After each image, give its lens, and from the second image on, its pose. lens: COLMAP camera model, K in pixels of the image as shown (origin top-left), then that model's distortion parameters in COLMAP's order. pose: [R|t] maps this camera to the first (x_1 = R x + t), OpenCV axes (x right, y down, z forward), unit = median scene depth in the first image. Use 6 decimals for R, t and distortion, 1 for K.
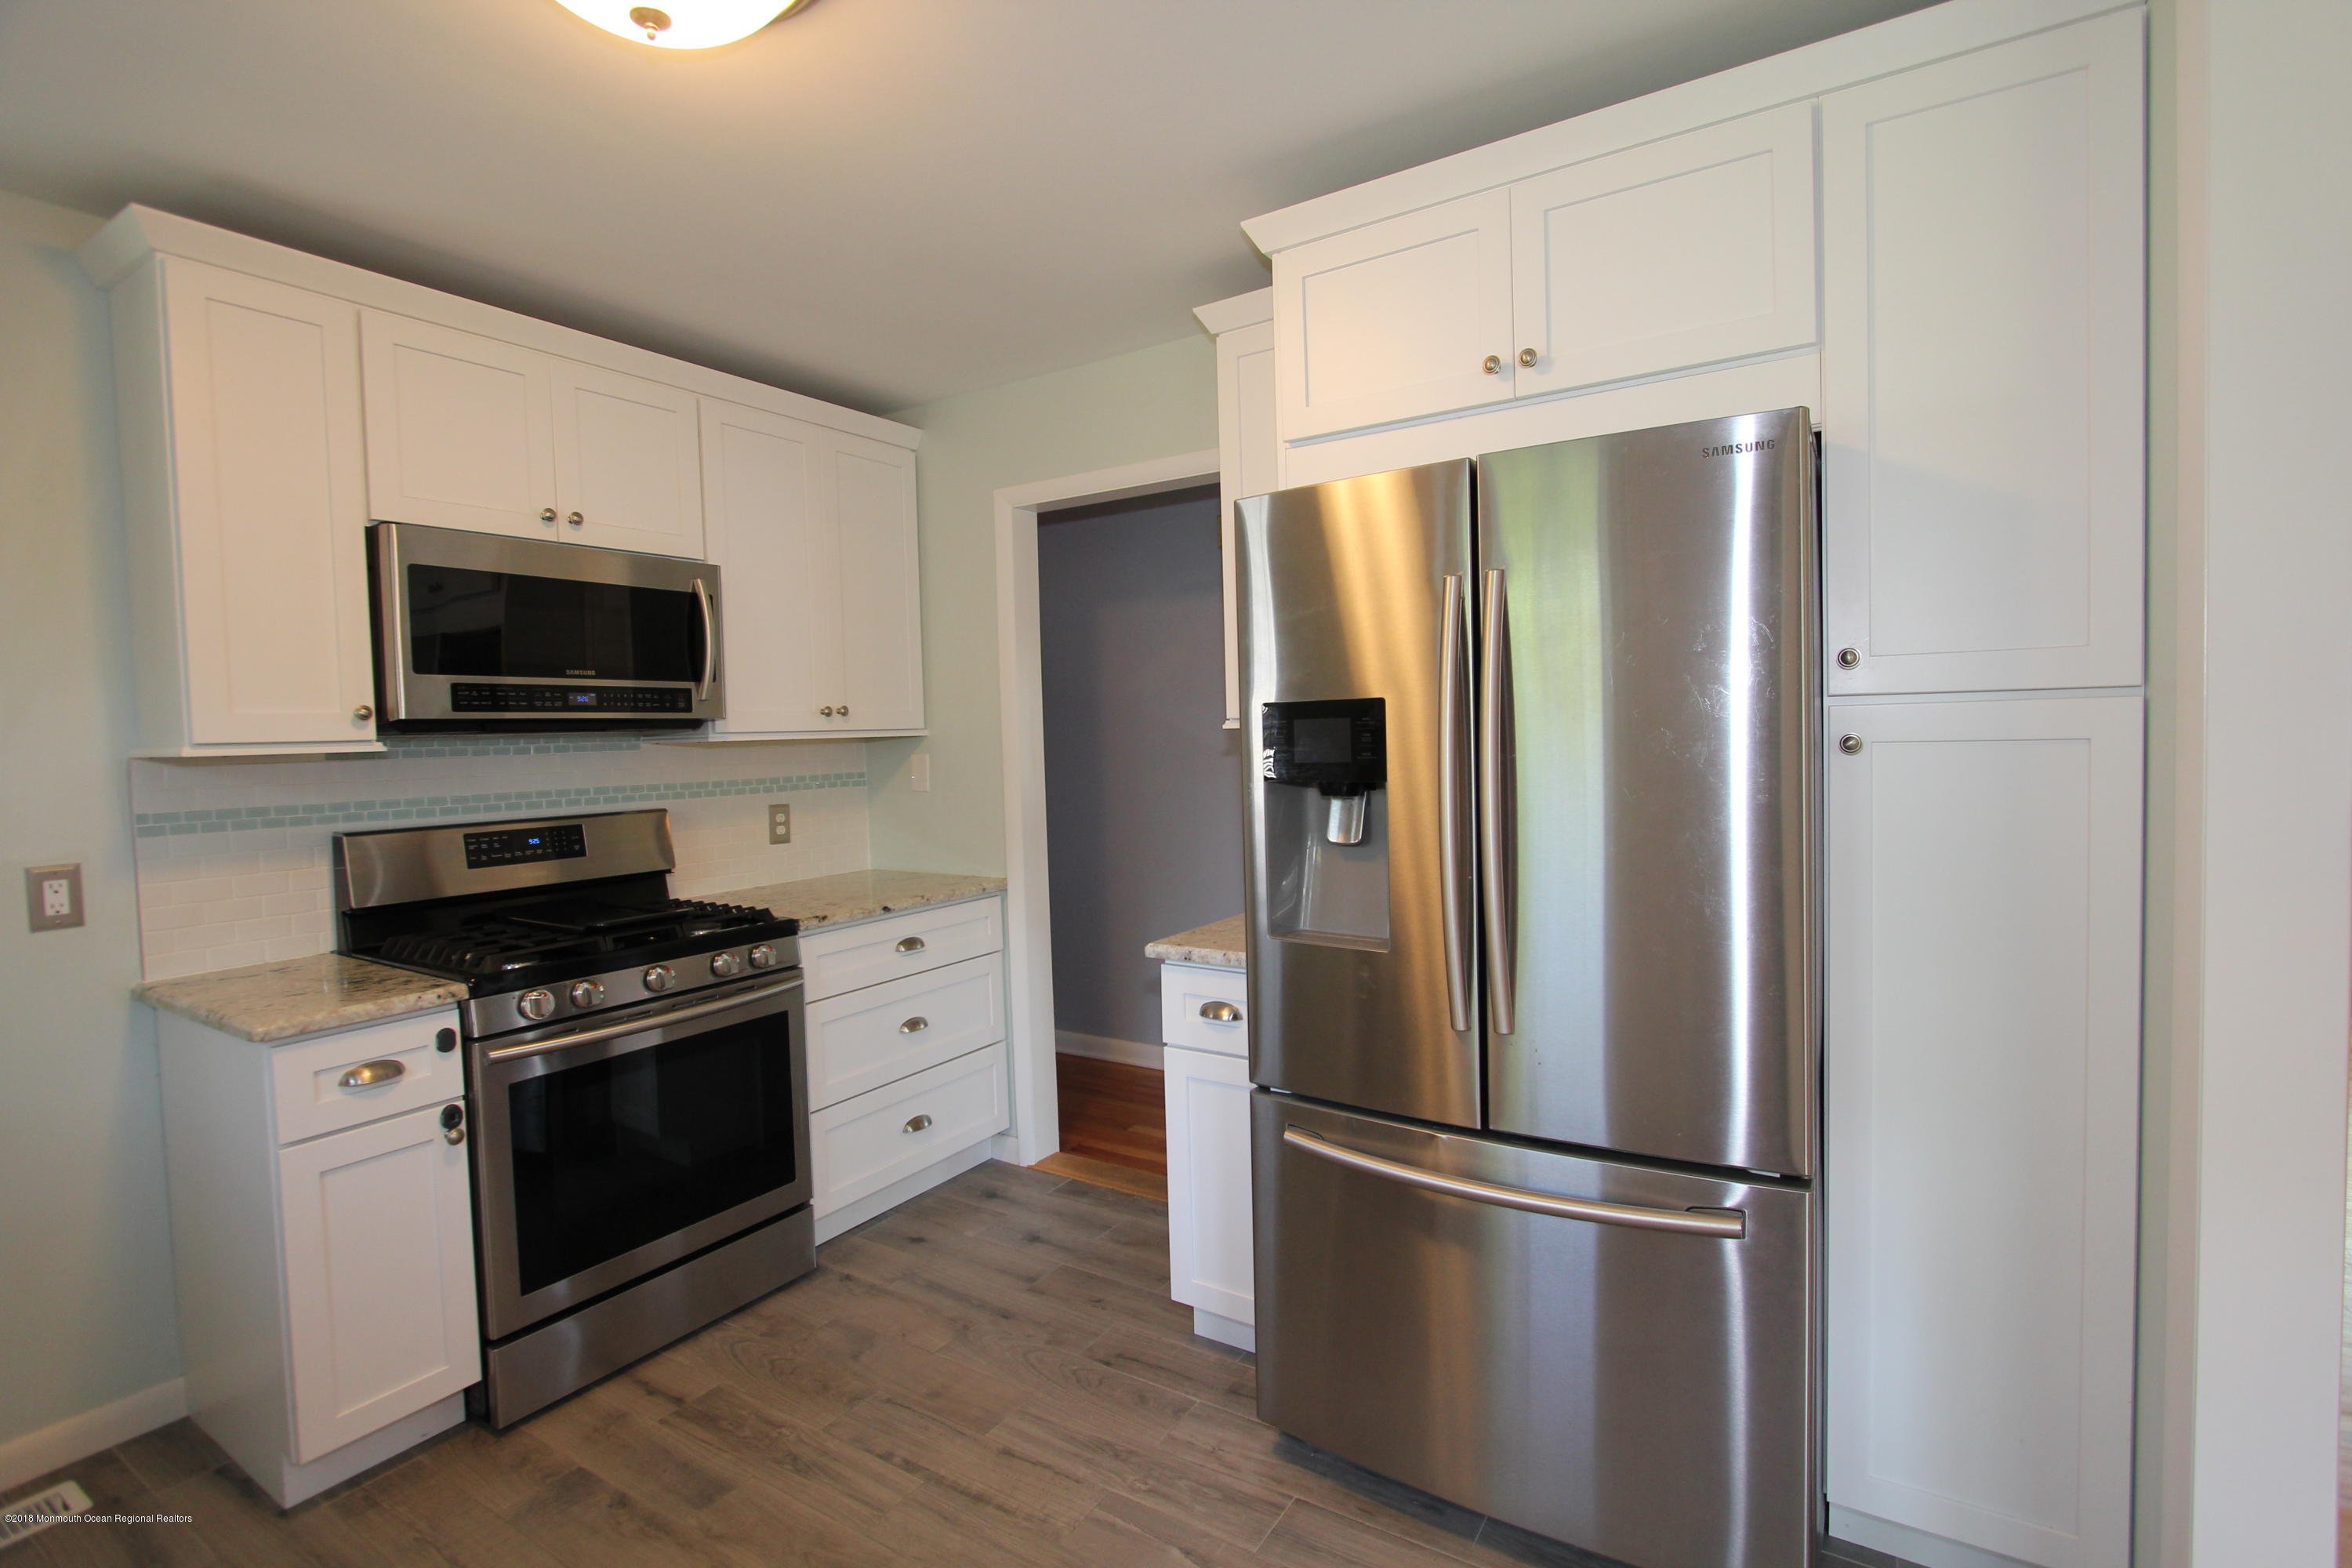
lens RADIAL K [[1078.3, 0, 1198.8], [0, 1078.3, 777.6], [0, 0, 1]] dist [-0.015284, 0.002100]
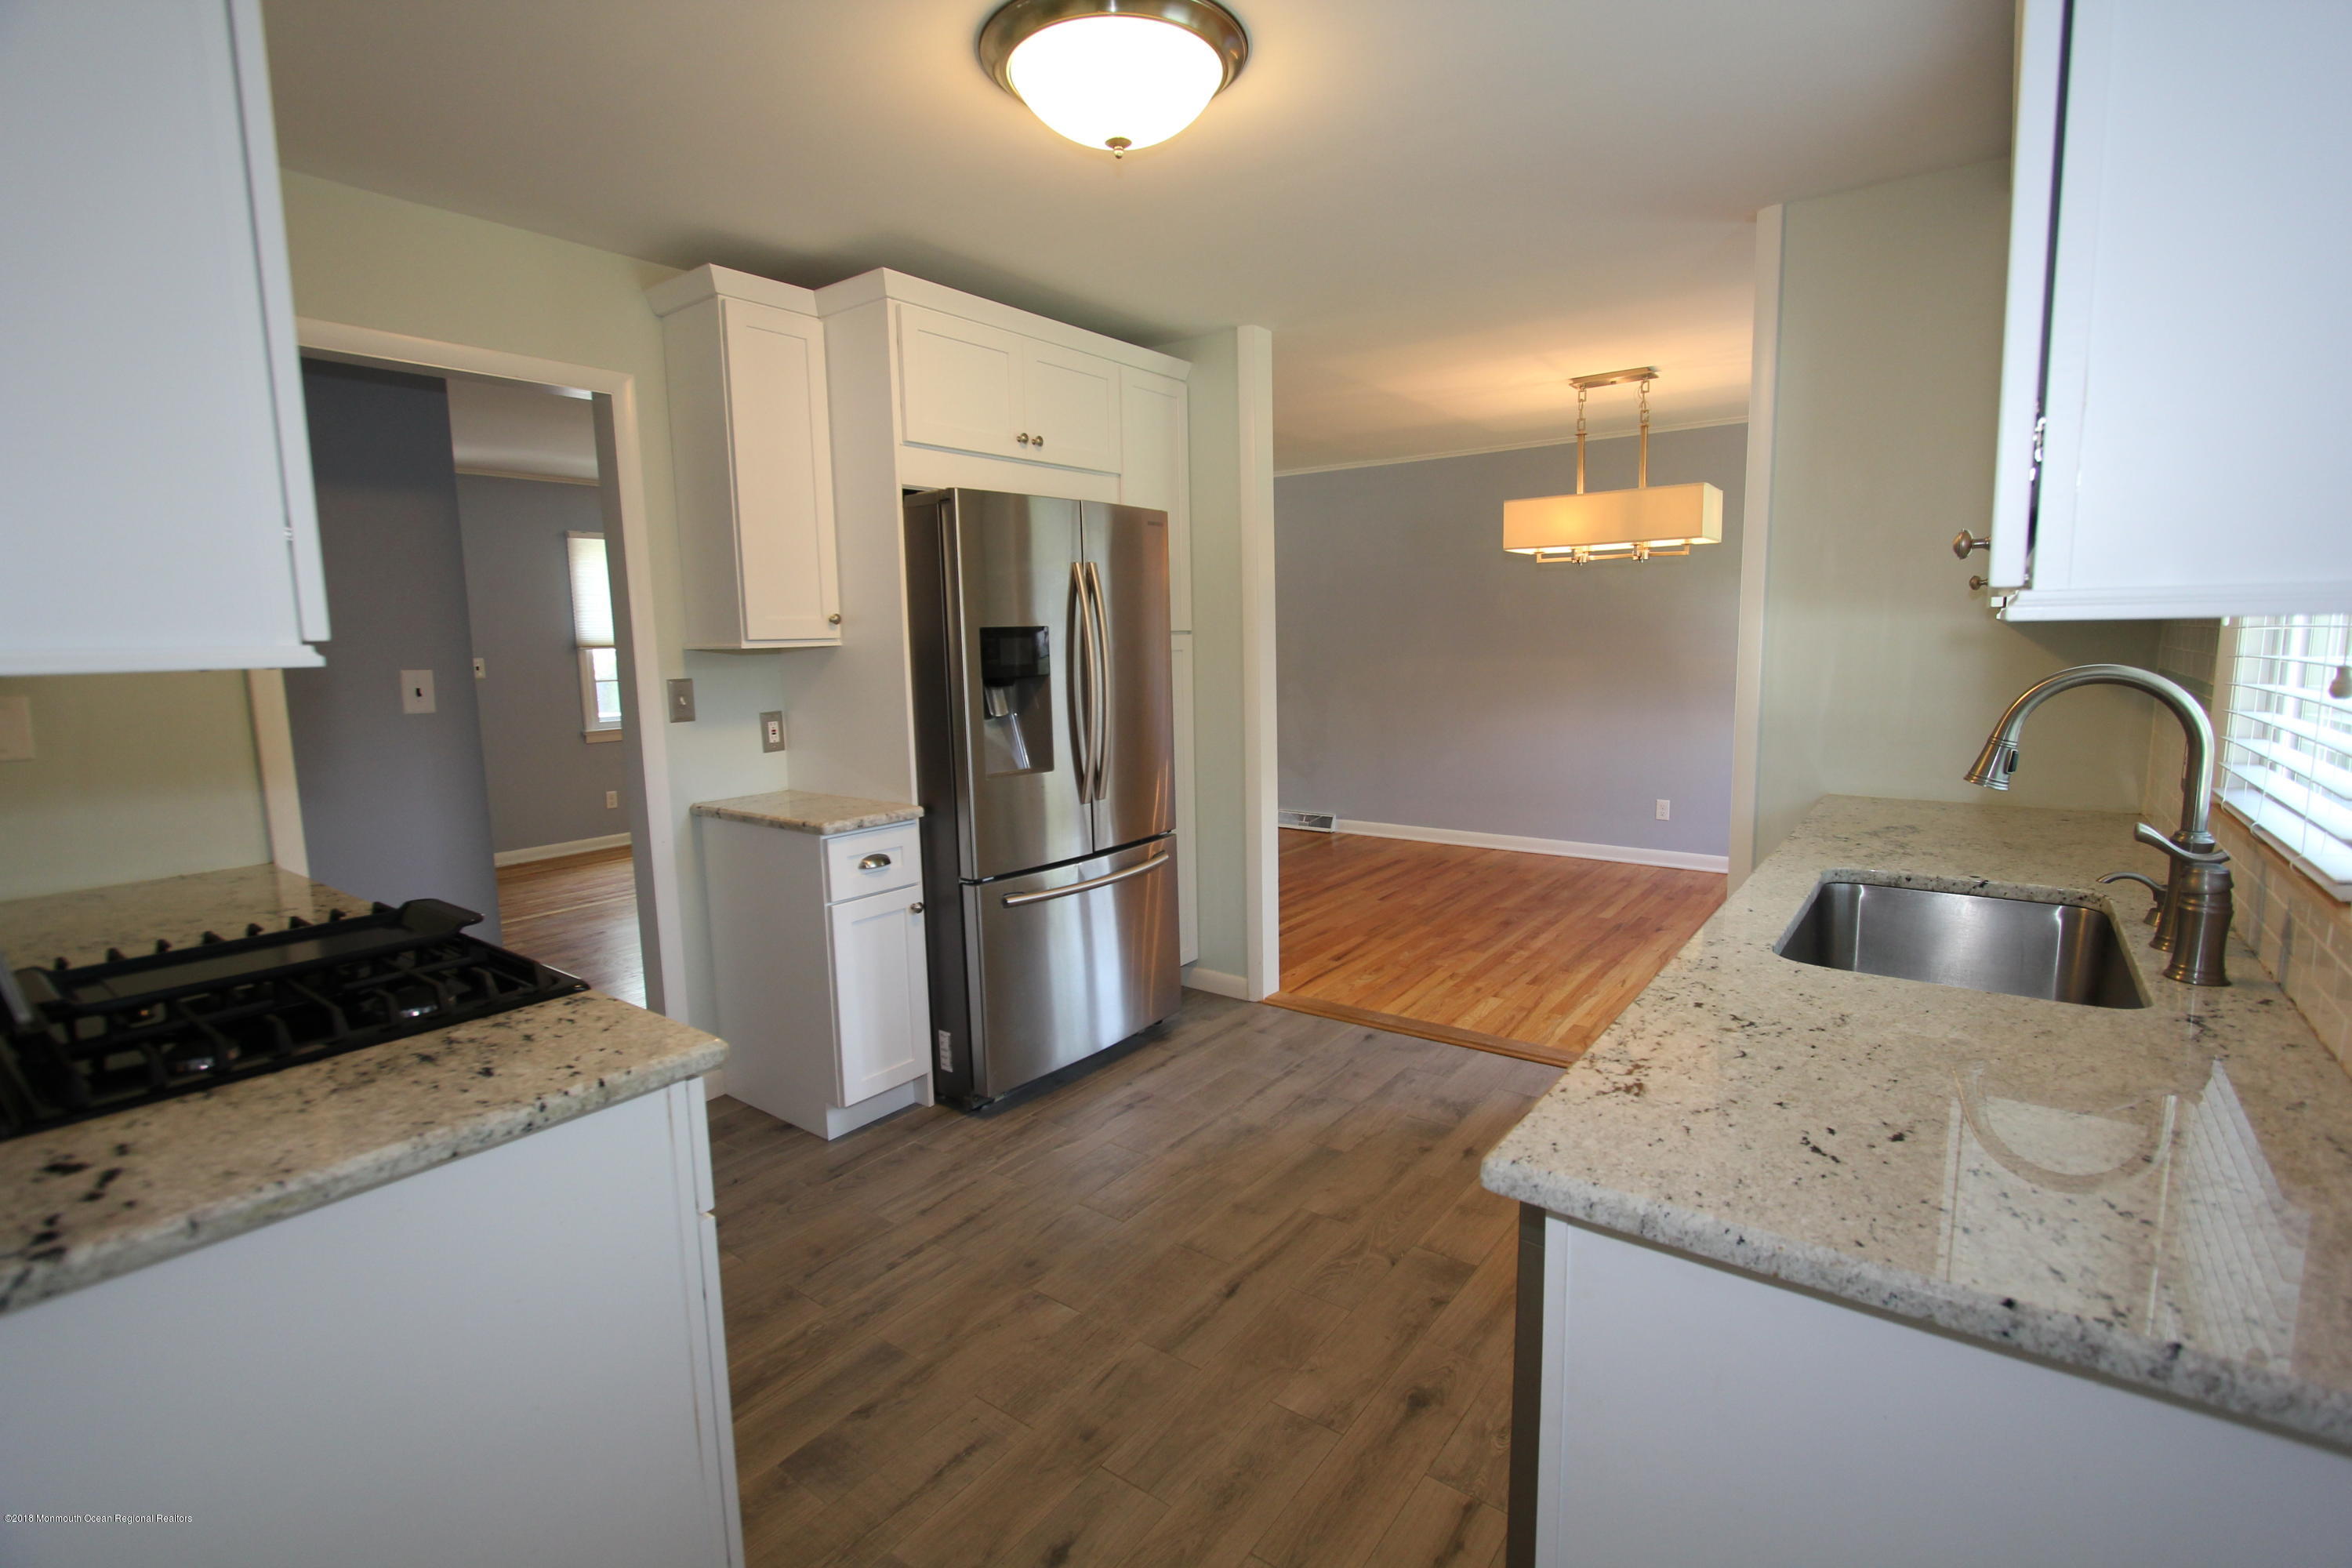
lens RADIAL K [[1078.3, 0, 1194.6], [0, 1078.3, 777.1], [0, 0, 1]] dist [-0.015284, 0.002100]
pose [[0.075539, -0.104881, 0.991612, -1.300997], [0.061713, 0.993038, 0.100331, 0.007650], [-0.995231, 0.053617, 0.081485, 0.520109]]
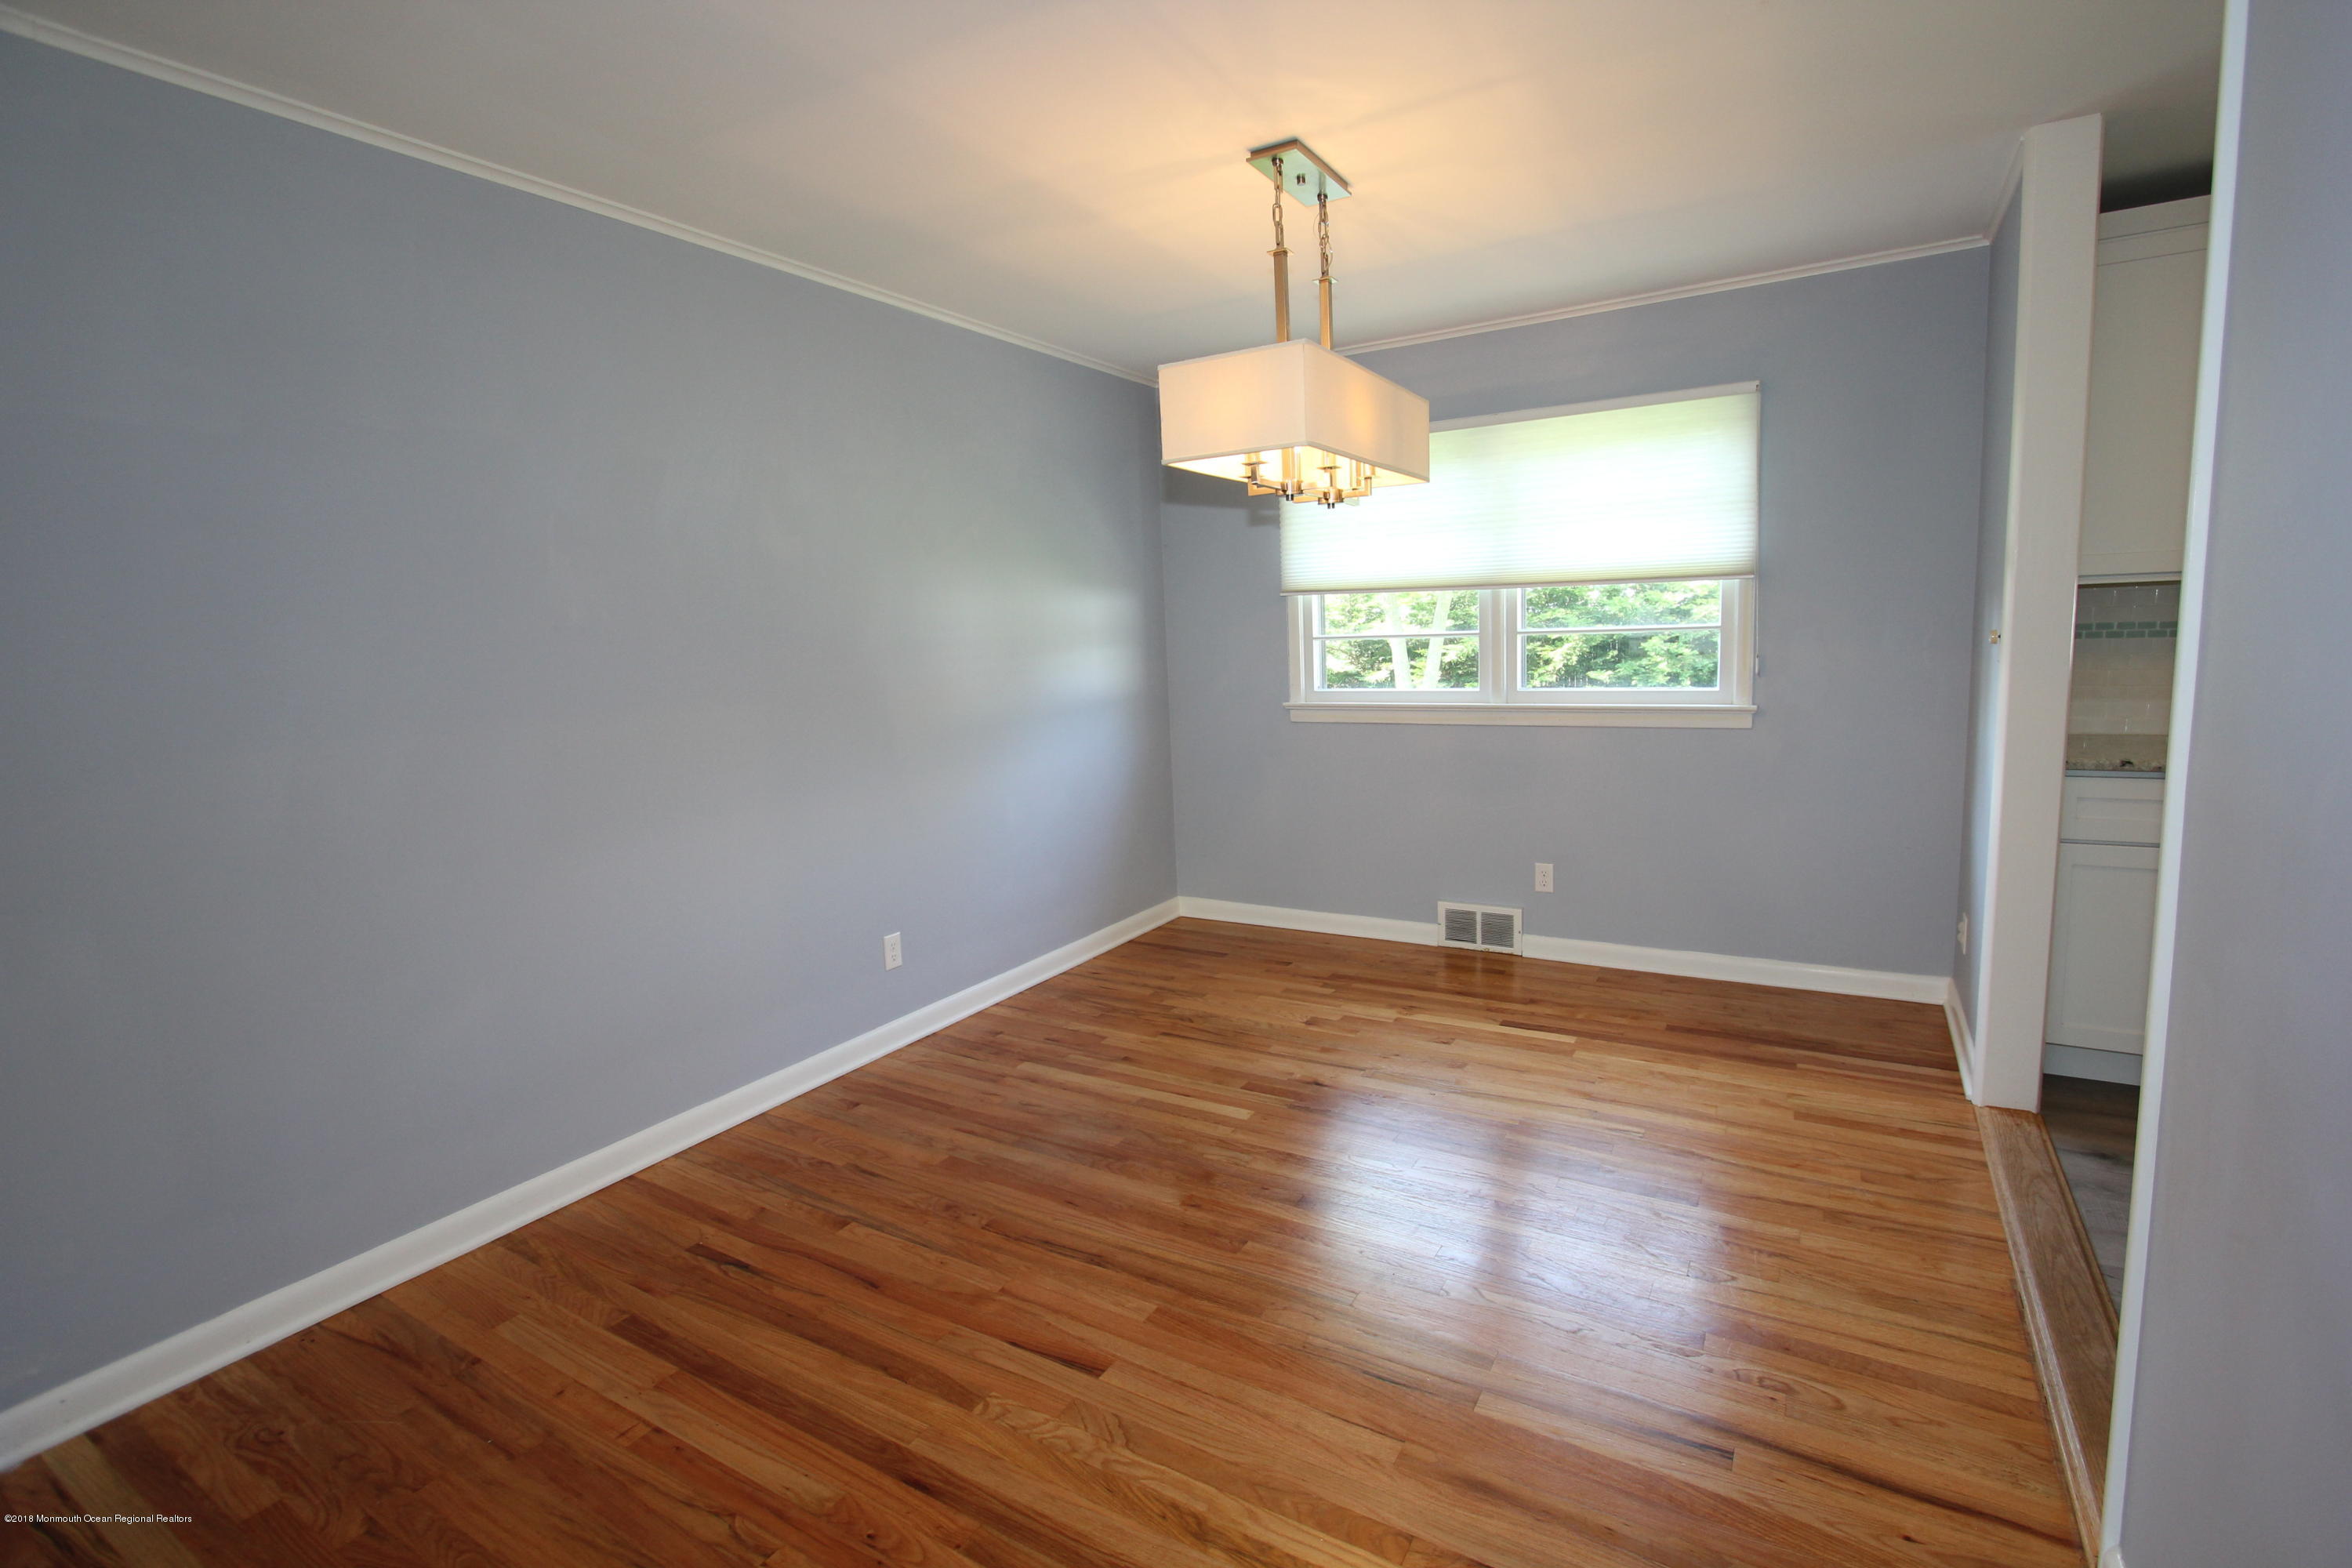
lens RADIAL K [[1078.3, 0, 1193.9], [0, 1078.3, 781.8], [0, 0, 1]] dist [-0.015284, 0.002100]
pose [[-0.997390, 0.071810, -0.007559, 1.152105], [0.069126, 0.979841, 0.187439, -0.081492], [0.020866, 0.186427, -0.982247, 1.122888]]
